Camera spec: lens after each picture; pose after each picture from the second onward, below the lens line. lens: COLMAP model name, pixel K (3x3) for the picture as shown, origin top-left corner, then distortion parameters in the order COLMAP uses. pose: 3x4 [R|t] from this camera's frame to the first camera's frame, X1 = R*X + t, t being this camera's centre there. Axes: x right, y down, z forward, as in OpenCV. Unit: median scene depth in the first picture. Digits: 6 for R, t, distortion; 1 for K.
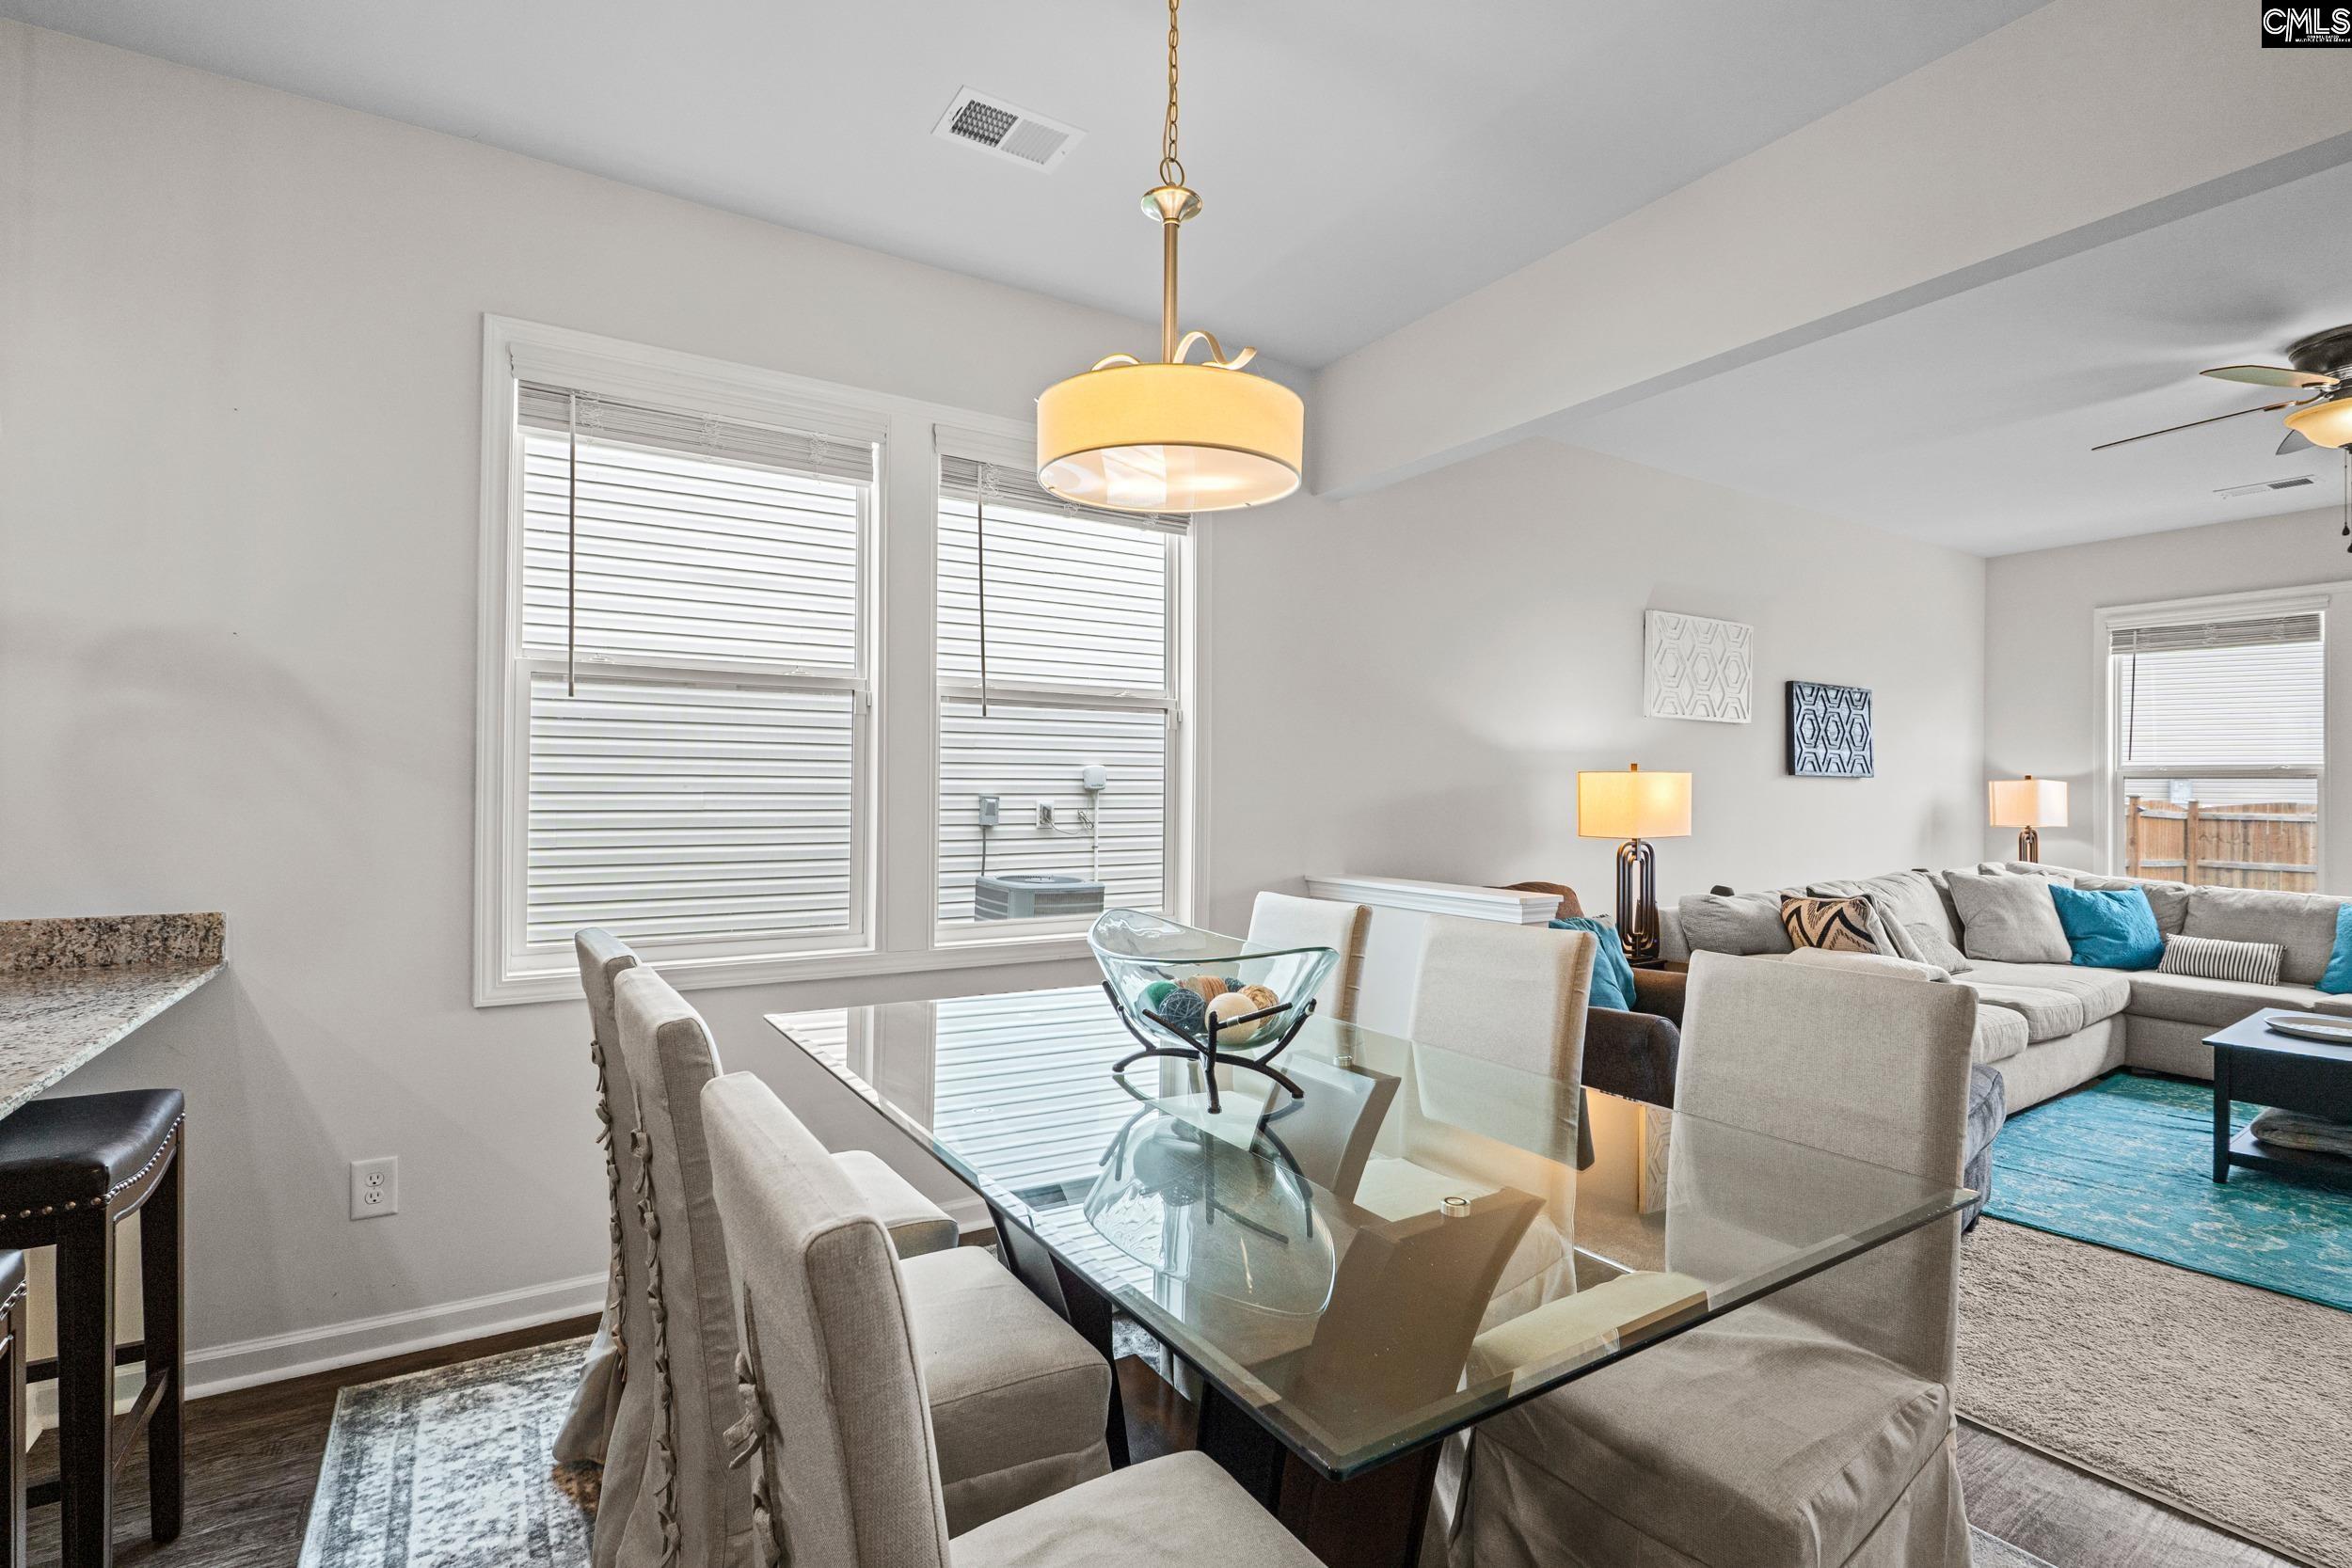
lens RADIAL K [[1083.3, 0, 1164.4], [0, 1083.3, 790.1], [0, 0, 1]] dist [-0.007341, 0.000560]
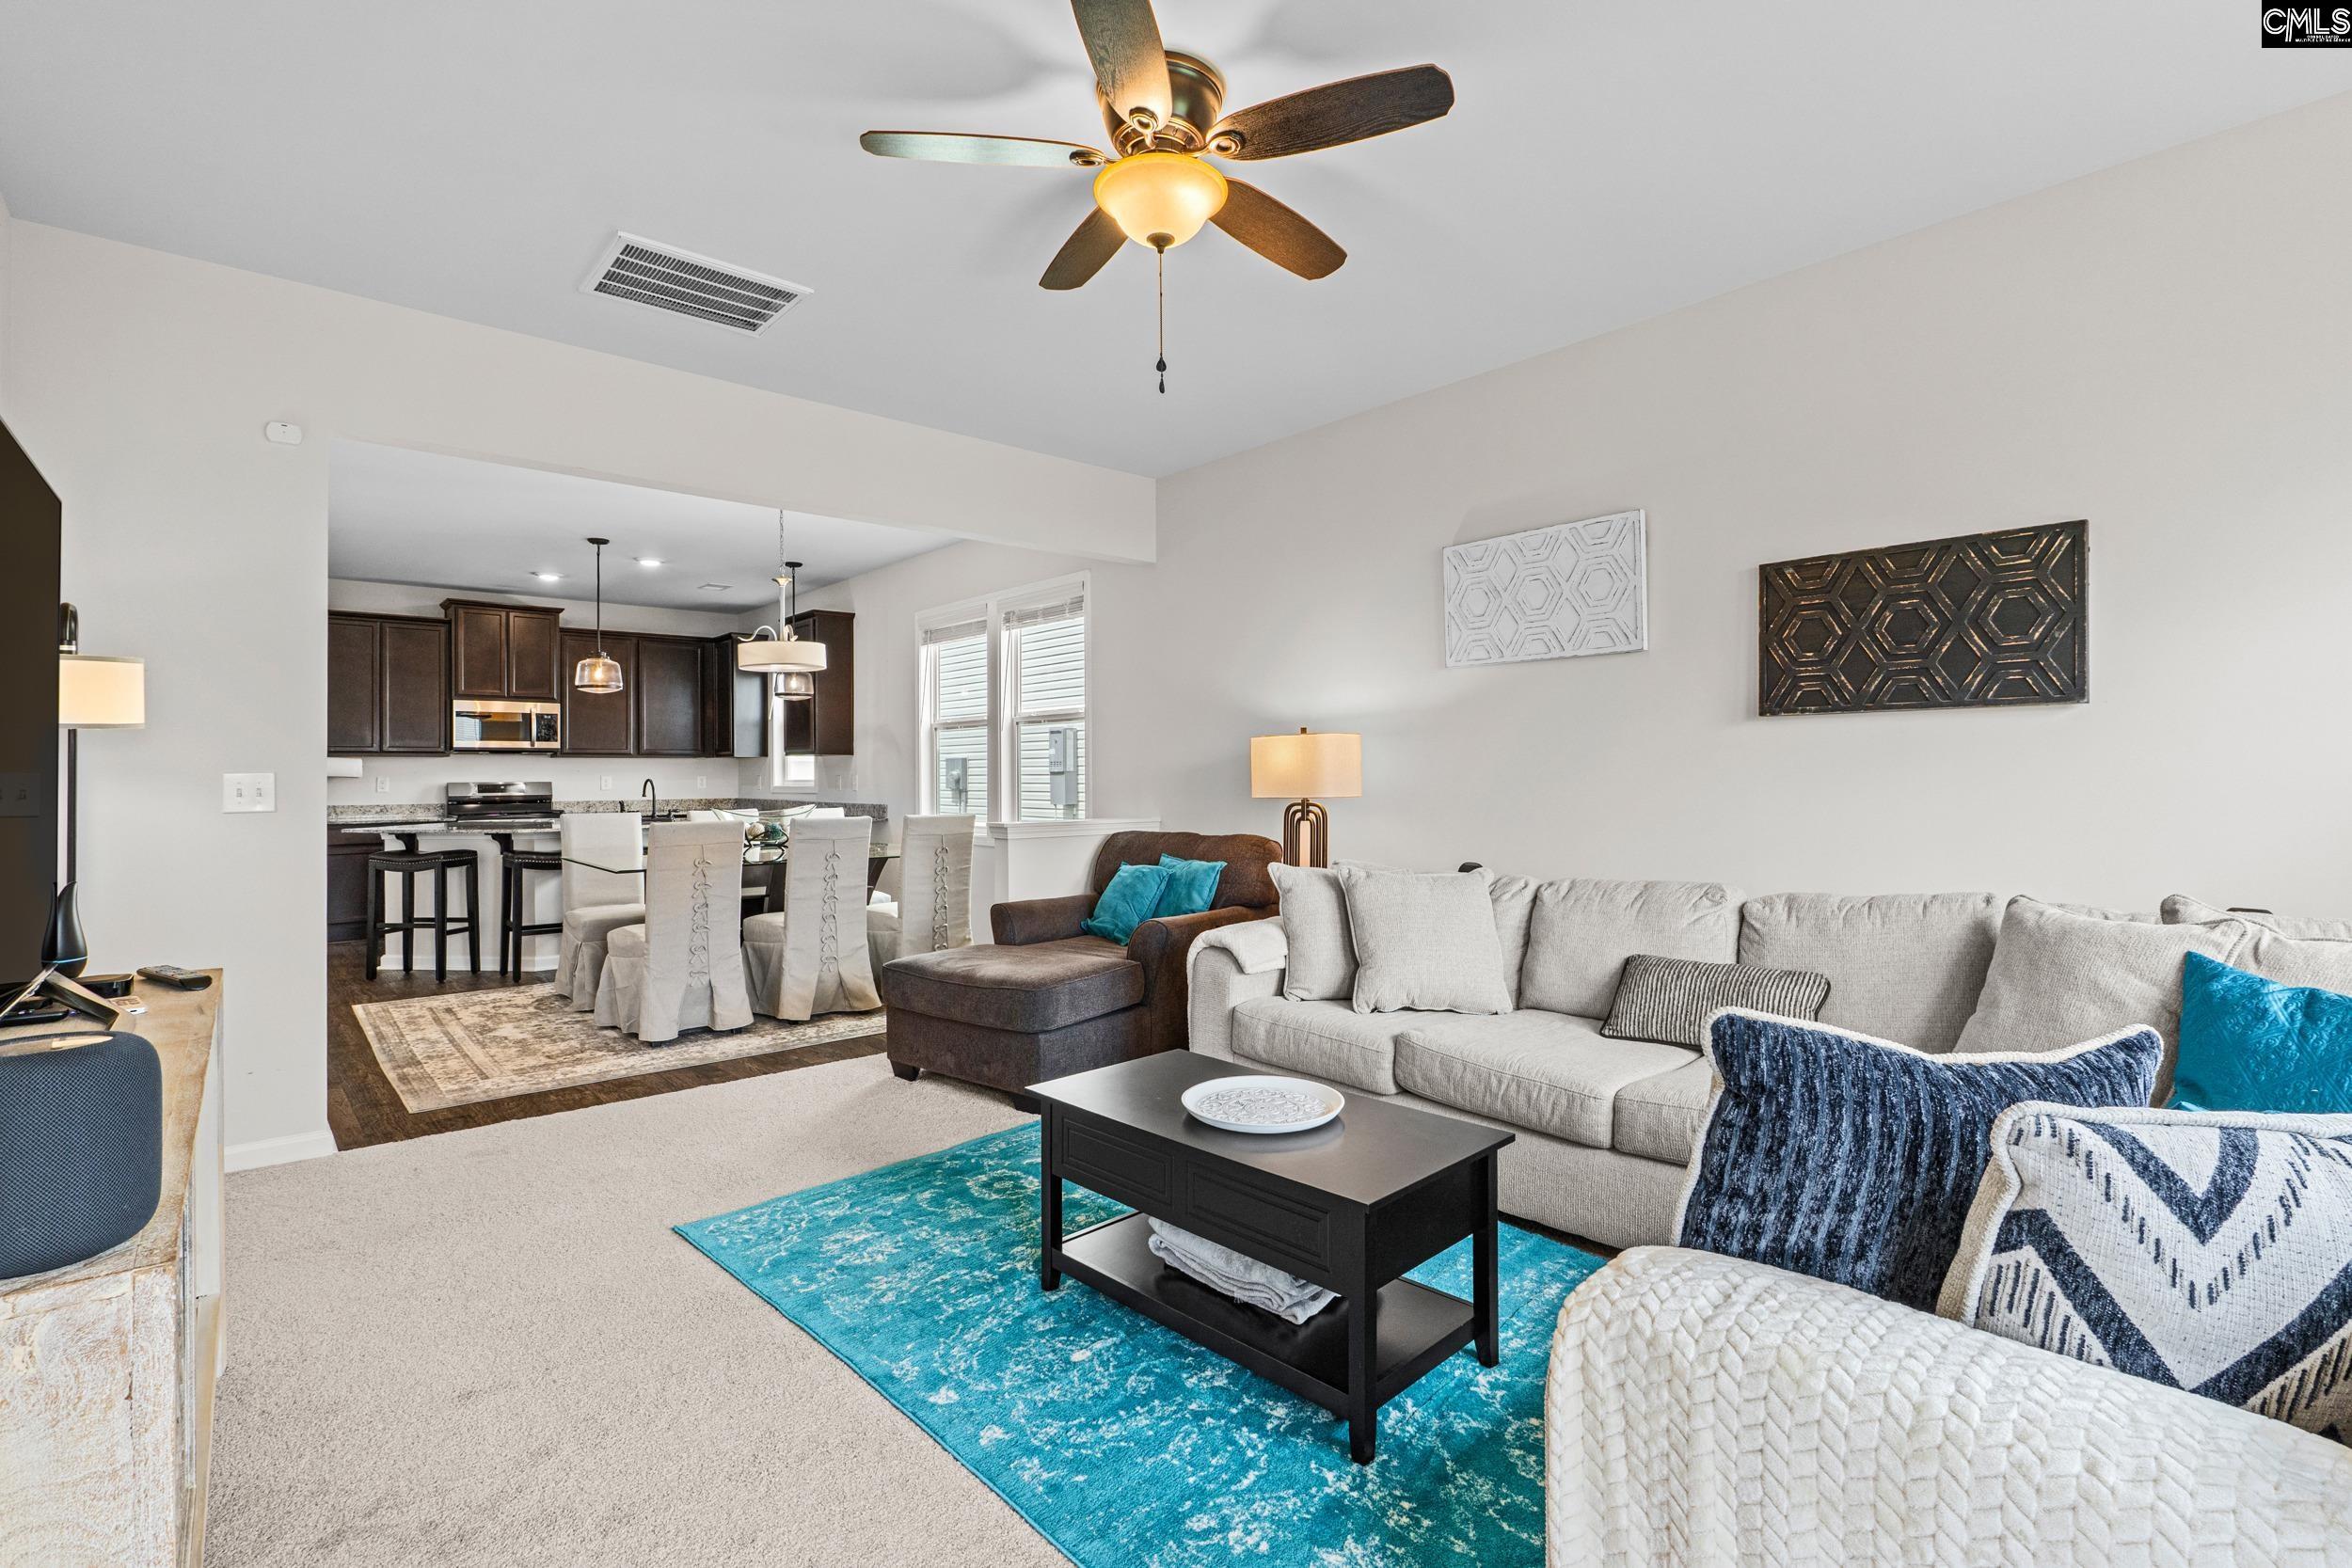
lens RADIAL K [[1083.3, 0, 1170.9], [0, 1083.3, 779.0], [0, 0, 1]] dist [-0.007341, 0.000560]
pose [[0.152428, -0.005939, -0.988297, 1.445735], [0.008969, 0.999949, -0.004626, 0.028735], [0.988274, -0.008159, 0.152473, 0.716877]]
